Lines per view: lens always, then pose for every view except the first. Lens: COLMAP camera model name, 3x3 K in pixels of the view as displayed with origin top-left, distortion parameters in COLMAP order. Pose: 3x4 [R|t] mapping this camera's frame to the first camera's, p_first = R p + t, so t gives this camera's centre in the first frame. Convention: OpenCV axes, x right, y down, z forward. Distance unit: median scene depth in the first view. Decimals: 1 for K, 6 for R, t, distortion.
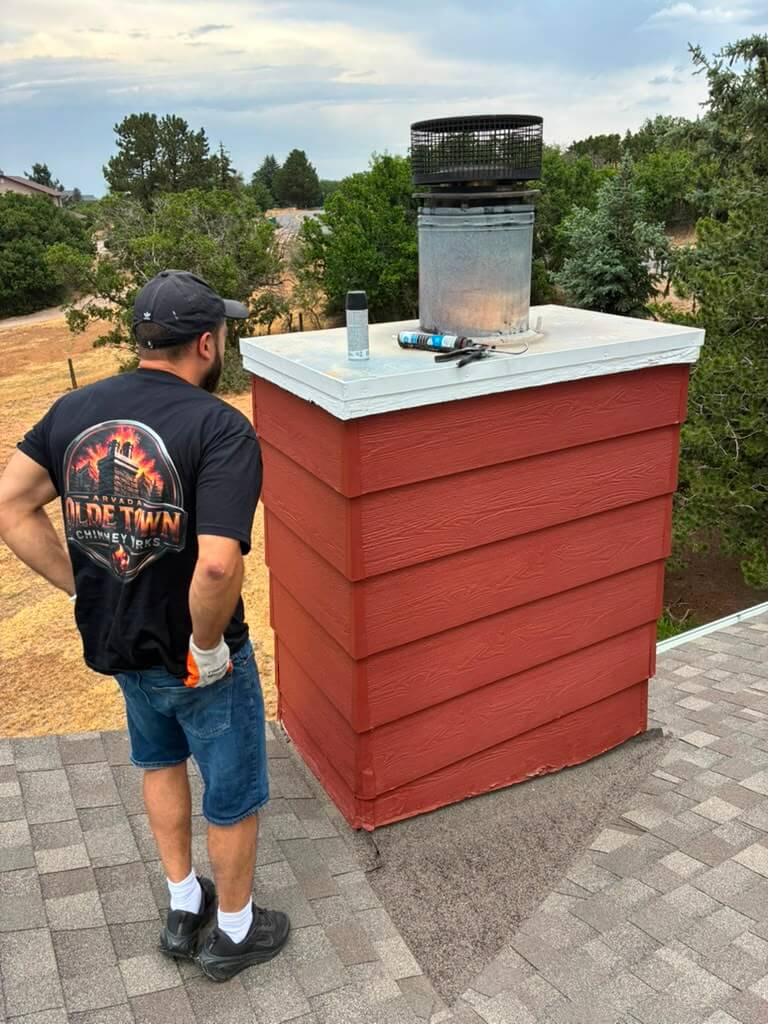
lens RADIAL K [[781.3, 0, 391.0], [0, 781.3, 508.5], [0, 0, 1]] dist [0.047760, -0.048681]
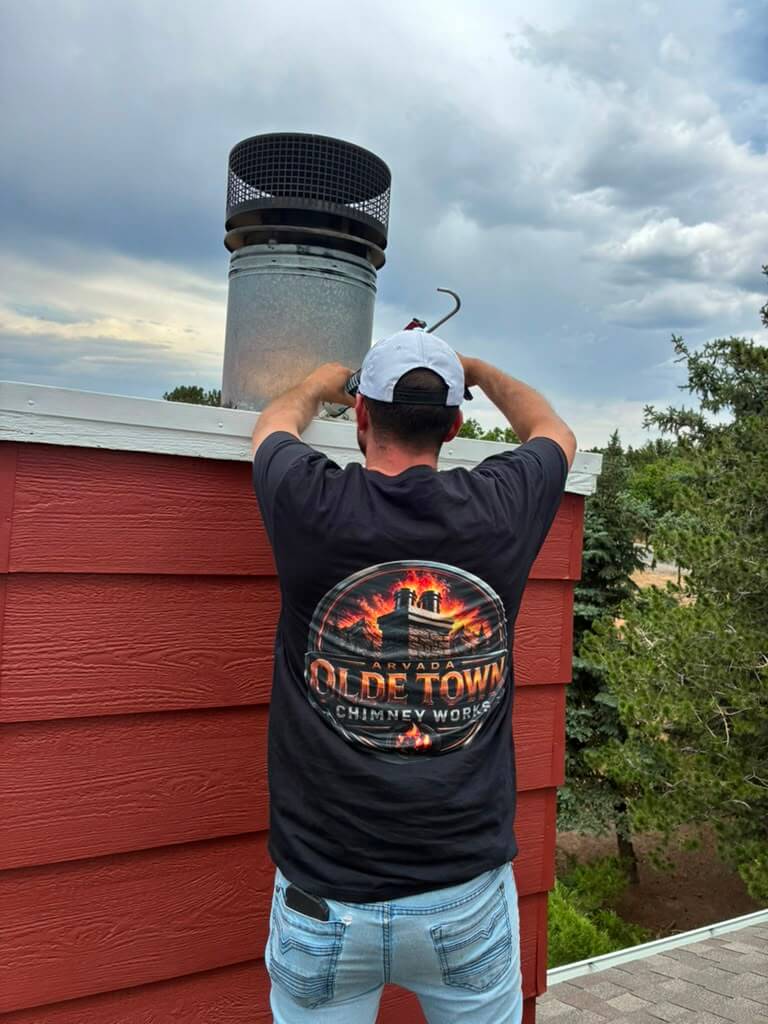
lens RADIAL K [[781.3, 0, 387.3], [0, 781.3, 503.8], [0, 0, 1]] dist [0.047760, -0.048681]
pose [[0.994545, 0.099708, -0.030629, 0.072567], [-0.104145, 0.932943, -0.344631, 0.030387], [-0.005787, 0.345941, 0.938238, 0.105163]]
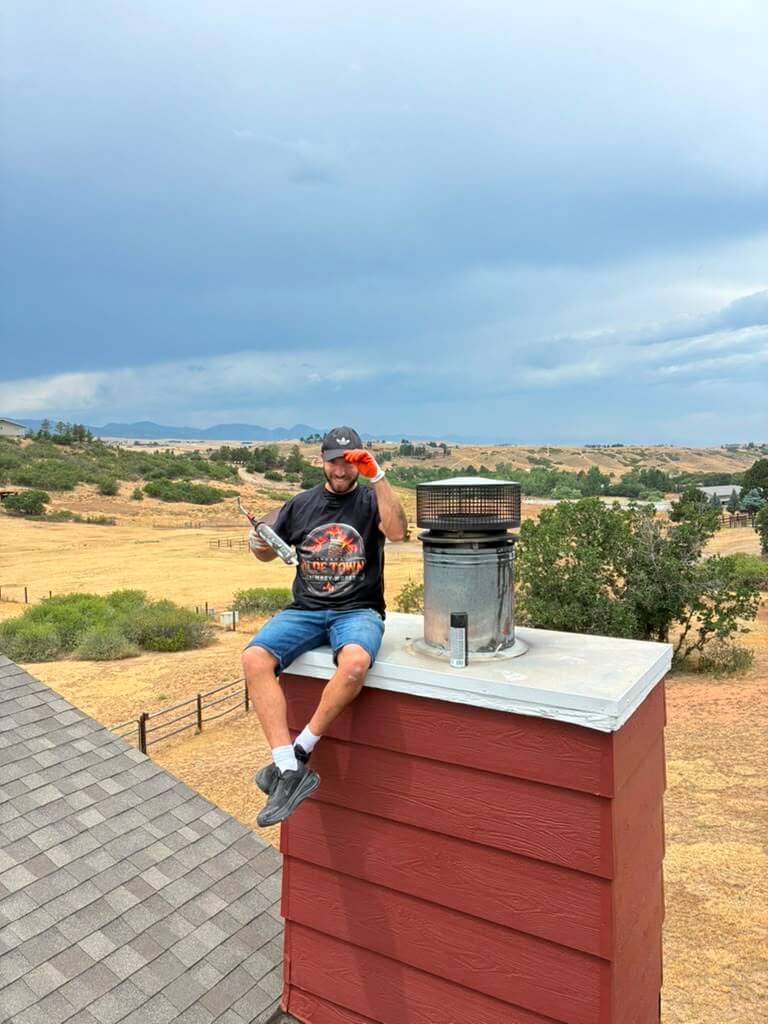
lens RADIAL K [[781.3, 0, 385.6], [0, 781.3, 516.7], [0, 0, 1]] dist [0.047760, -0.048681]
pose [[0.473531, 0.084634, -0.876701, 0.340088], [-0.324076, 0.942287, -0.084077, -0.085555], [0.818989, 0.323931, 0.473630, 0.091568]]
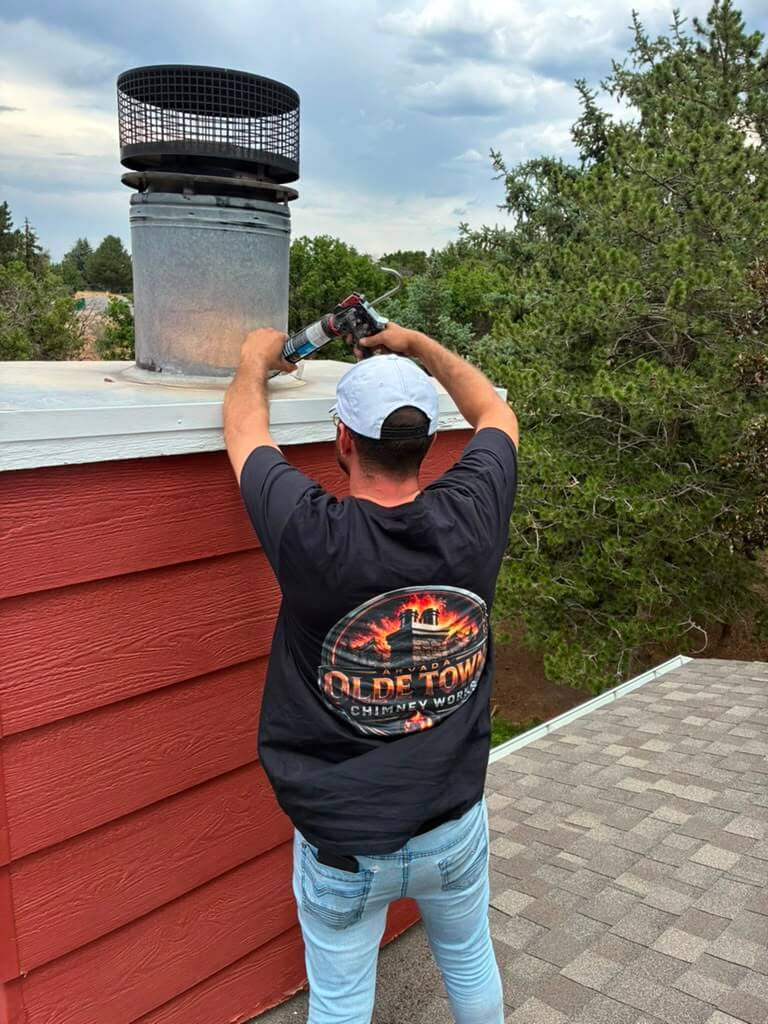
lens RADIAL K [[781.3, 0, 379.5], [0, 781.3, 508.2], [0, 0, 1]] dist [0.047760, -0.048681]
pose [[0.976217, 0.022220, 0.215655, 0.032947], [0.002866, 0.993324, -0.115322, -0.004749], [-0.216777, 0.113197, 0.969636, 0.086086]]
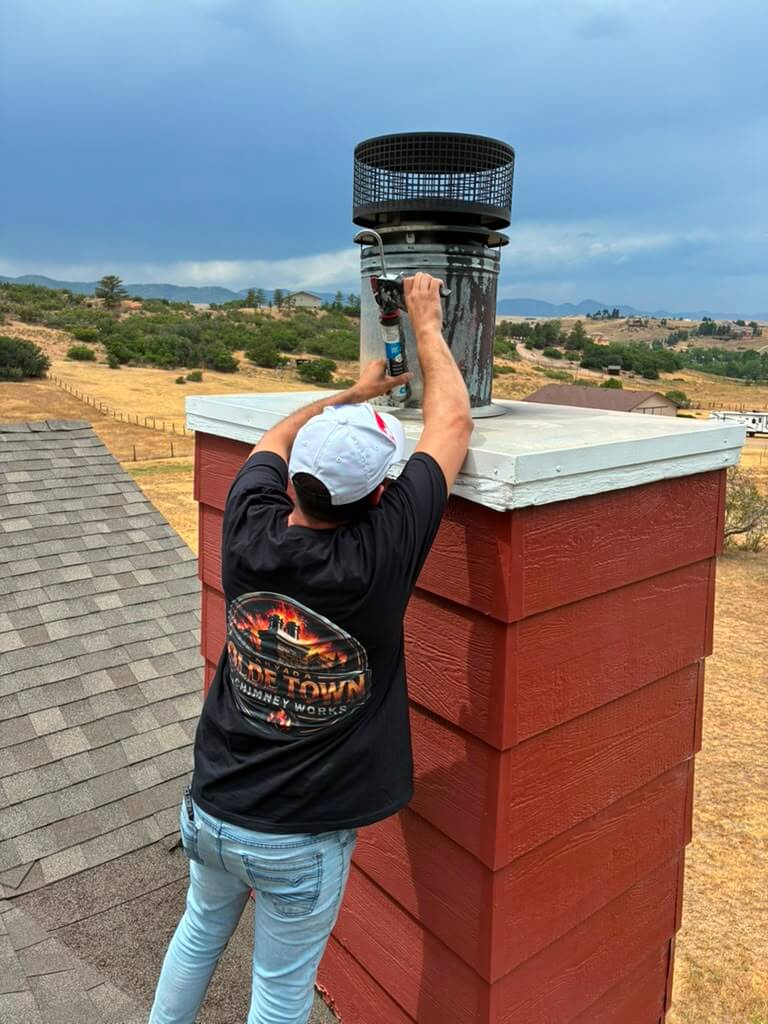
lens RADIAL K [[781.3, 0, 377.6], [0, 781.3, 512.5], [0, 0, 1]] dist [0.047760, -0.048681]
pose [[0.129485, 0.244311, -0.961013, 0.288853], [-0.382133, 0.906607, 0.178992, -0.081072], [0.914991, 0.344058, 0.210751, 0.266106]]
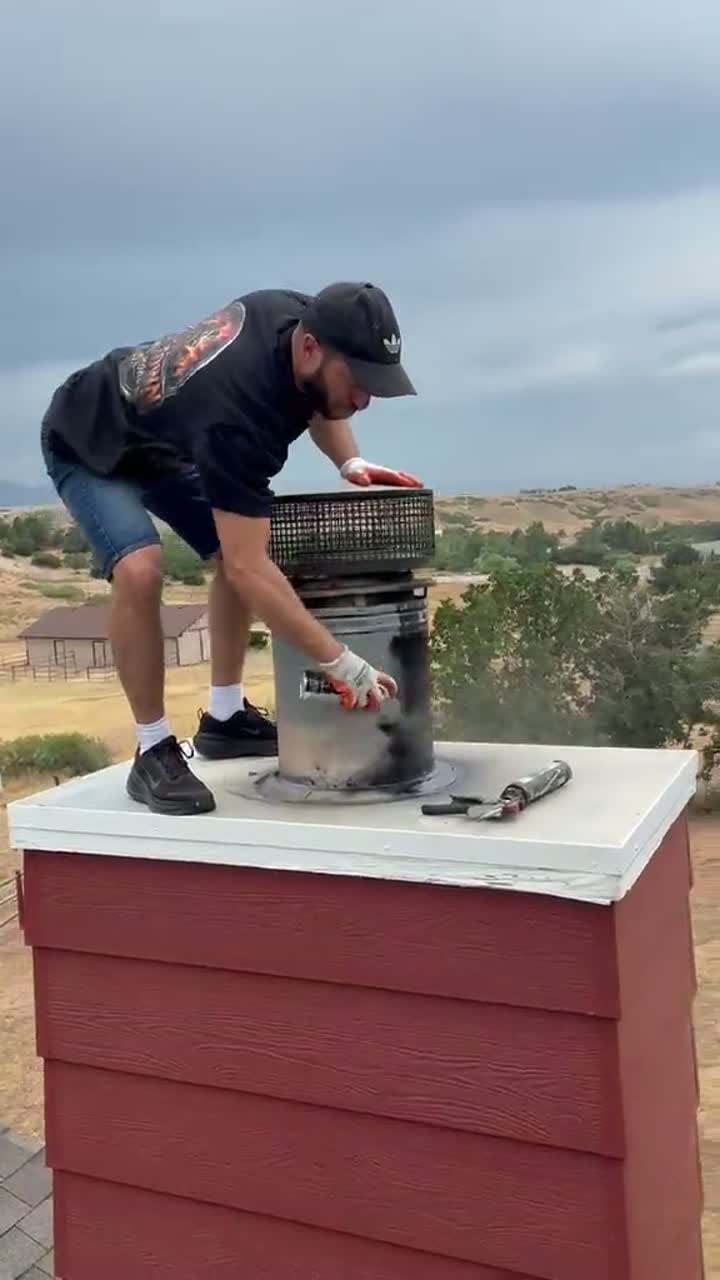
lens RADIAL K [[1192.6, 0, 352.8], [0, 1192.6, 642.6], [0, 0, 1]] dist [0.055088, 0.000000]
pose [[0.566583, 0.076743, -0.820423, 0.302566], [-0.260196, 0.961374, -0.089764, -0.077739], [0.781845, 0.264330, 0.564667, 0.124670]]
